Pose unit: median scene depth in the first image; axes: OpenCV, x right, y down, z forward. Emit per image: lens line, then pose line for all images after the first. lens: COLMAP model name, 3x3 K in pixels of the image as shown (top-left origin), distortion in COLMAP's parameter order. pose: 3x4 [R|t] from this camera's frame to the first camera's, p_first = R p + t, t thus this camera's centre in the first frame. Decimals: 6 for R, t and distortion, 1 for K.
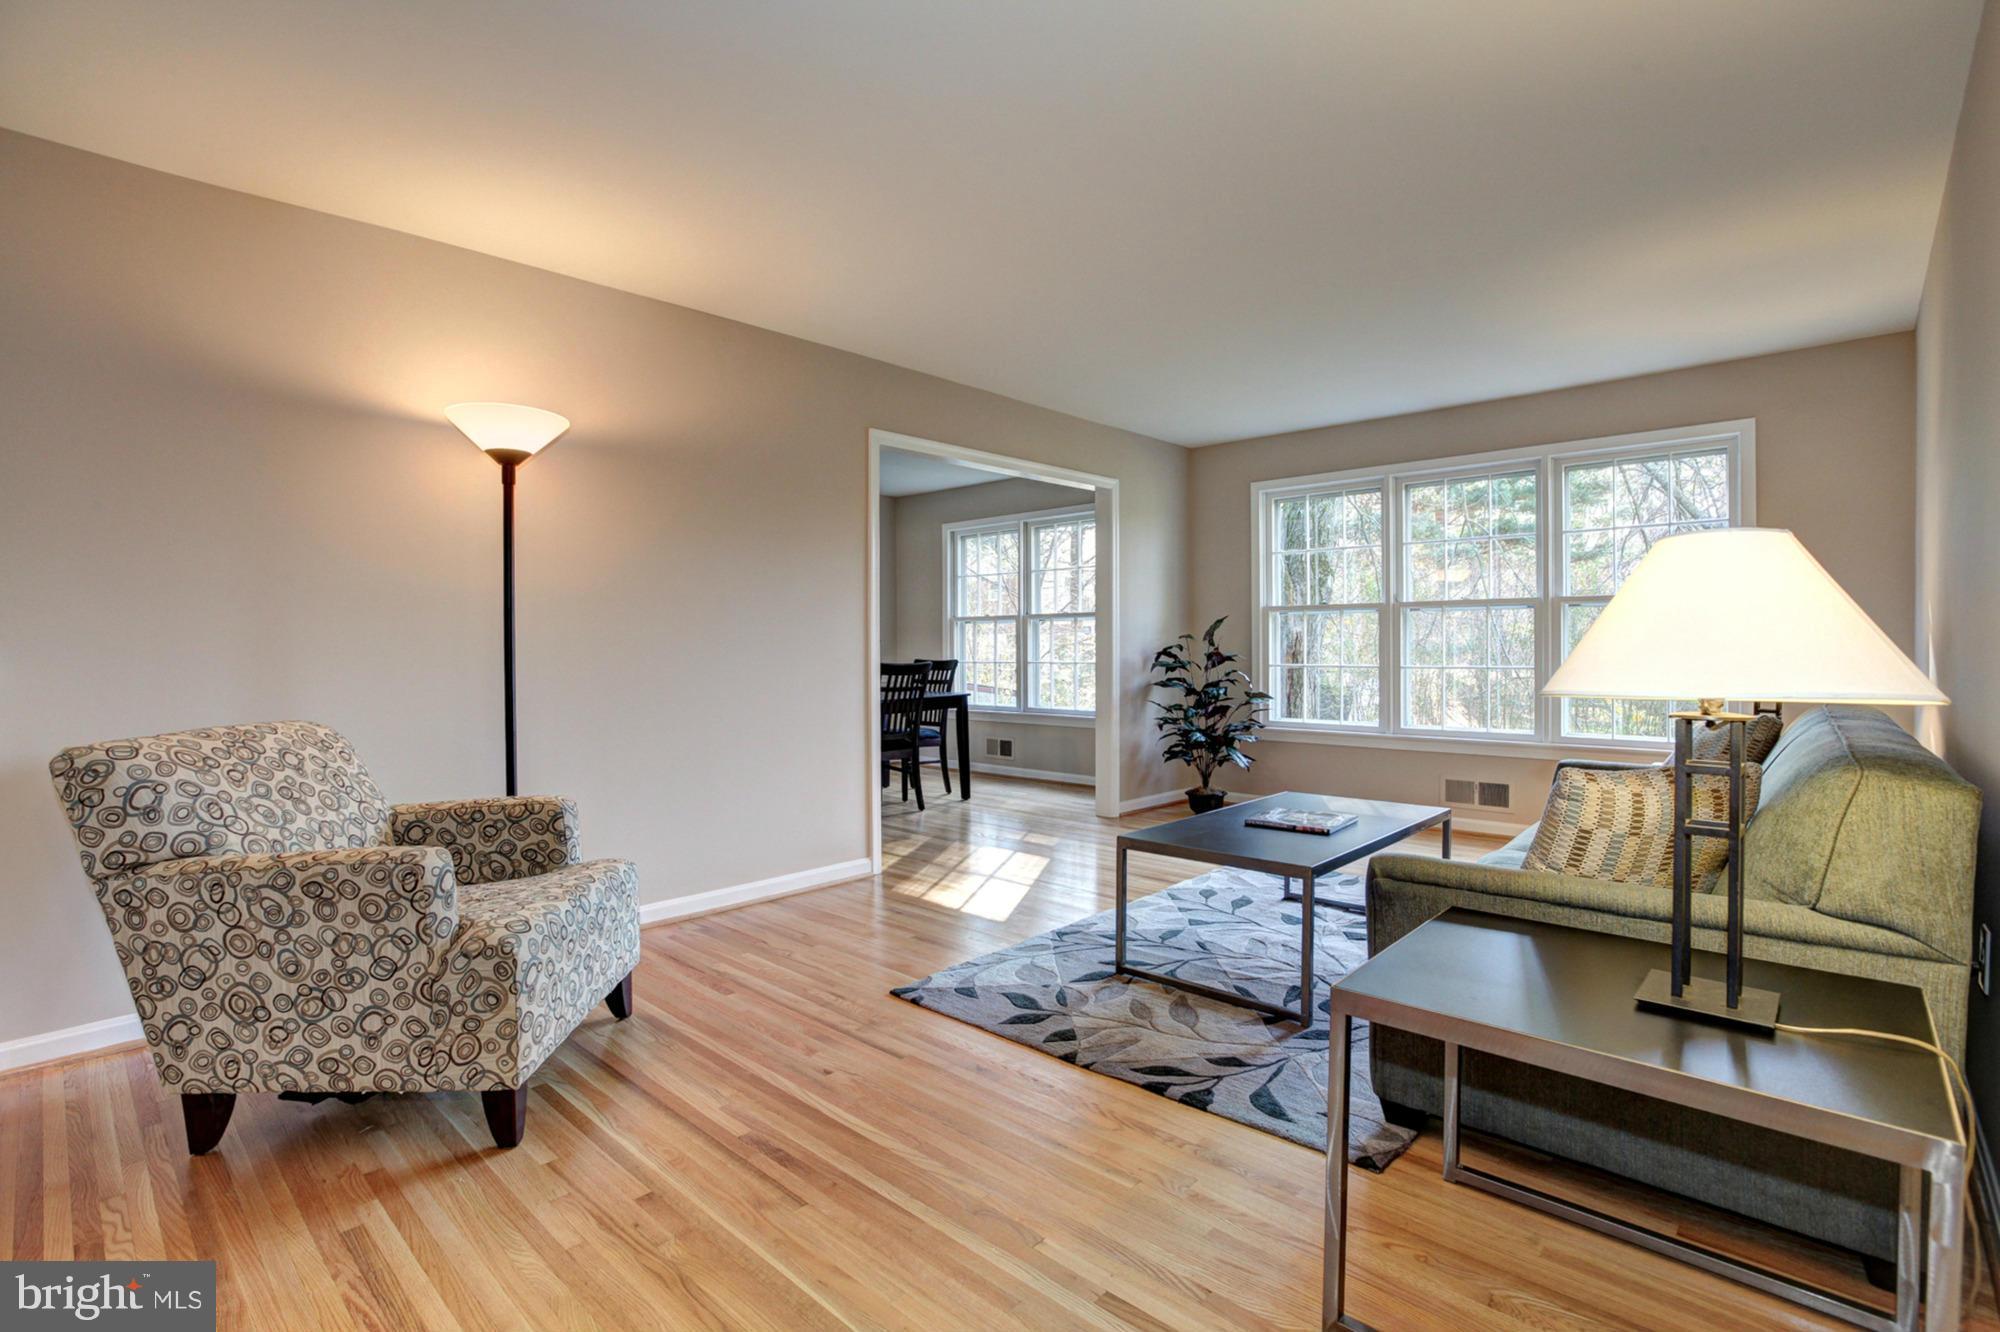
lens RADIAL K [[920.5, 0, 1009.3], [0, 920.5, 662.9], [0, 0, 1]] dist [-0.028731, 0.004647]
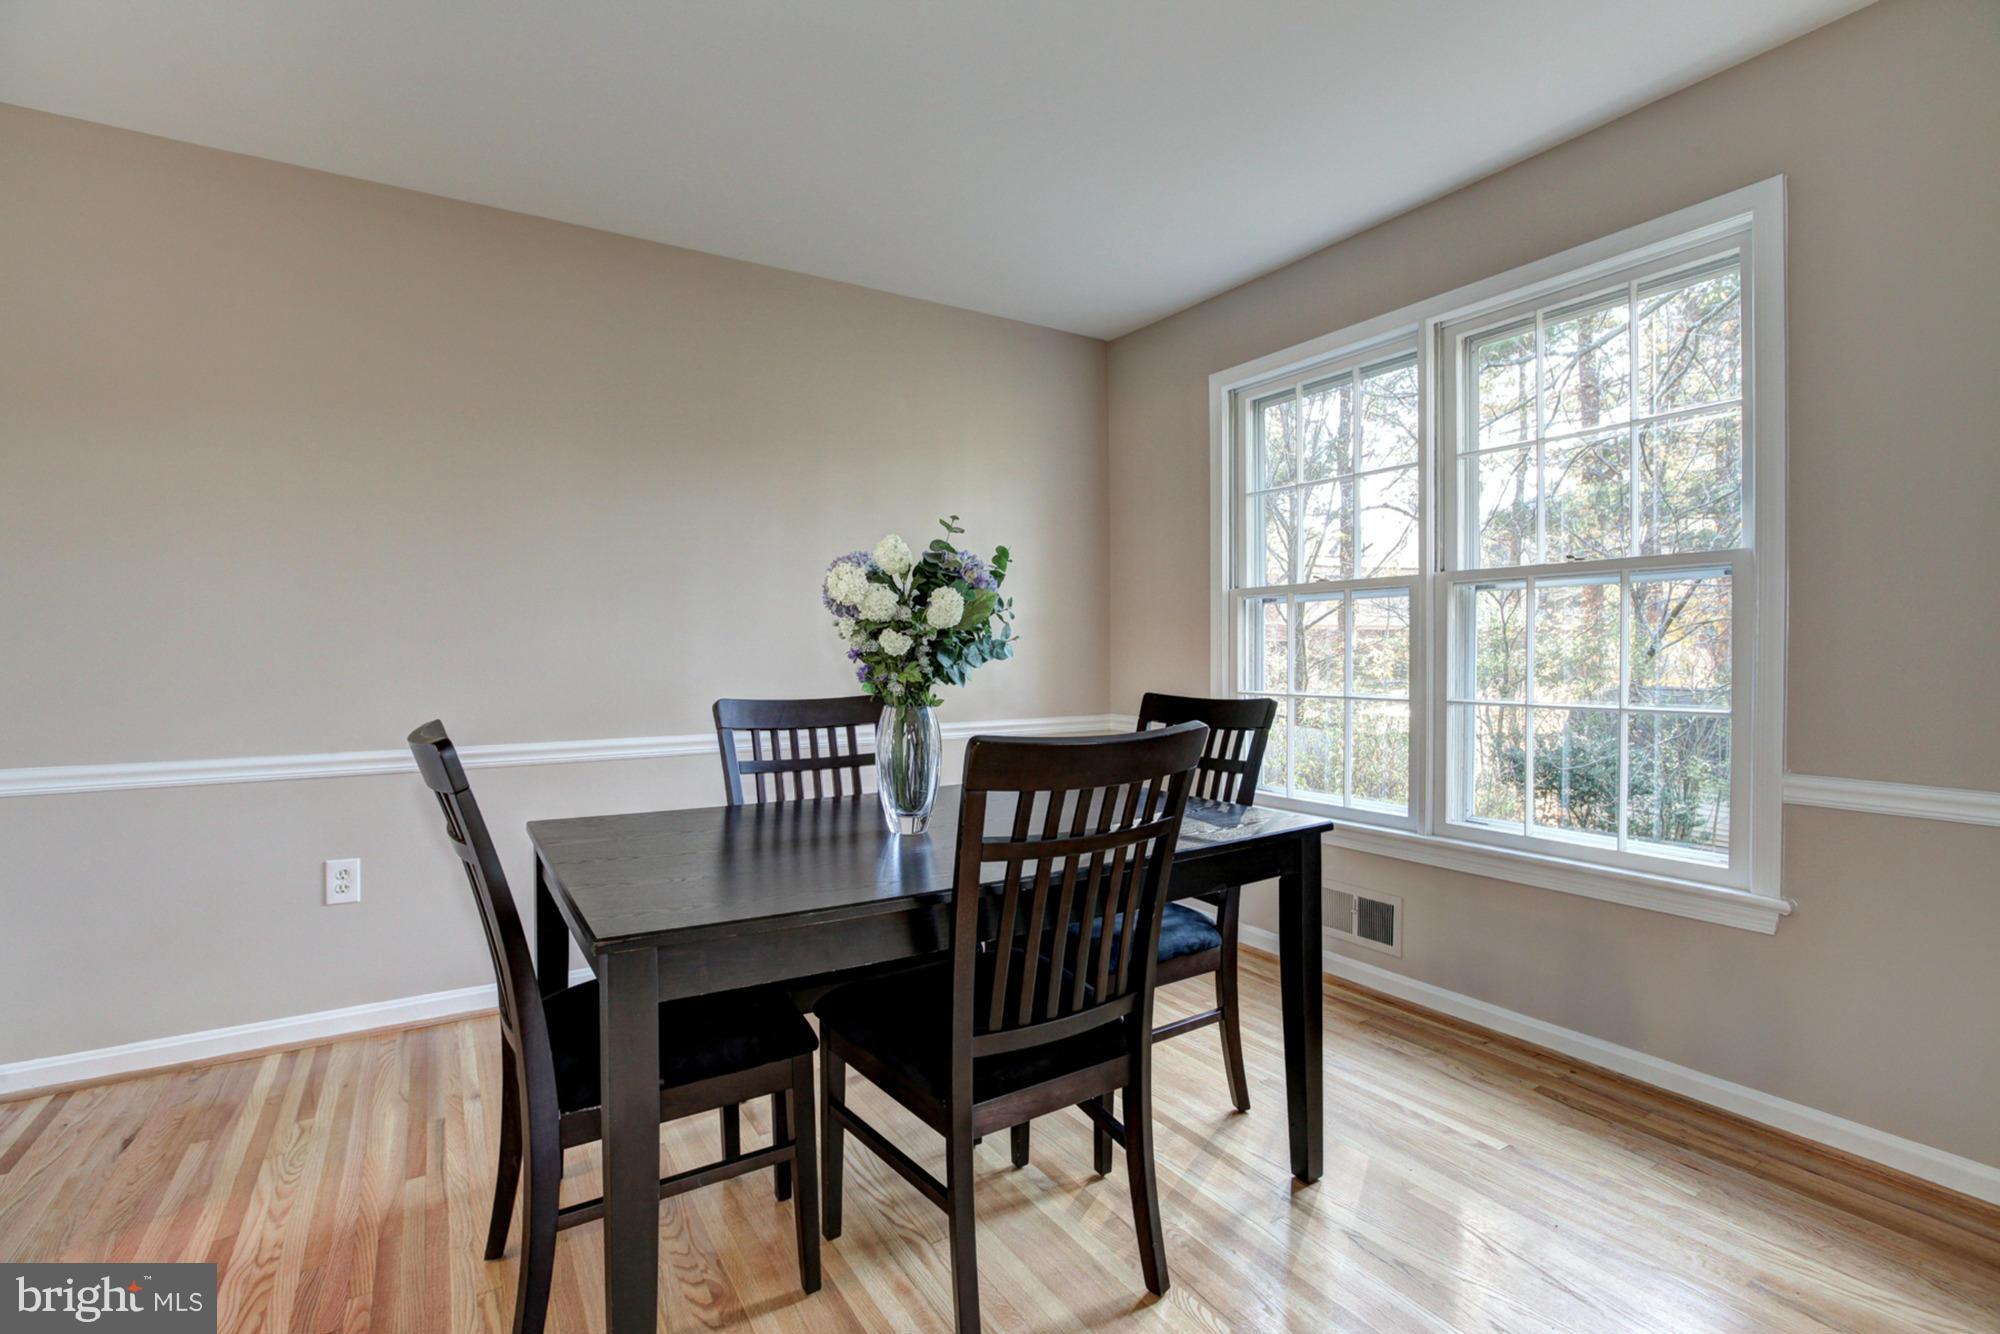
lens RADIAL K [[920.5, 0, 1006.2], [0, 920.5, 667.9], [0, 0, 1]] dist [-0.028731, 0.004647]
pose [[0.968049, 0.005843, -0.250691, -0.065334], [-0.008156, 0.999933, -0.008190, -0.010700], [0.250627, 0.009973, 0.968032, 0.653104]]
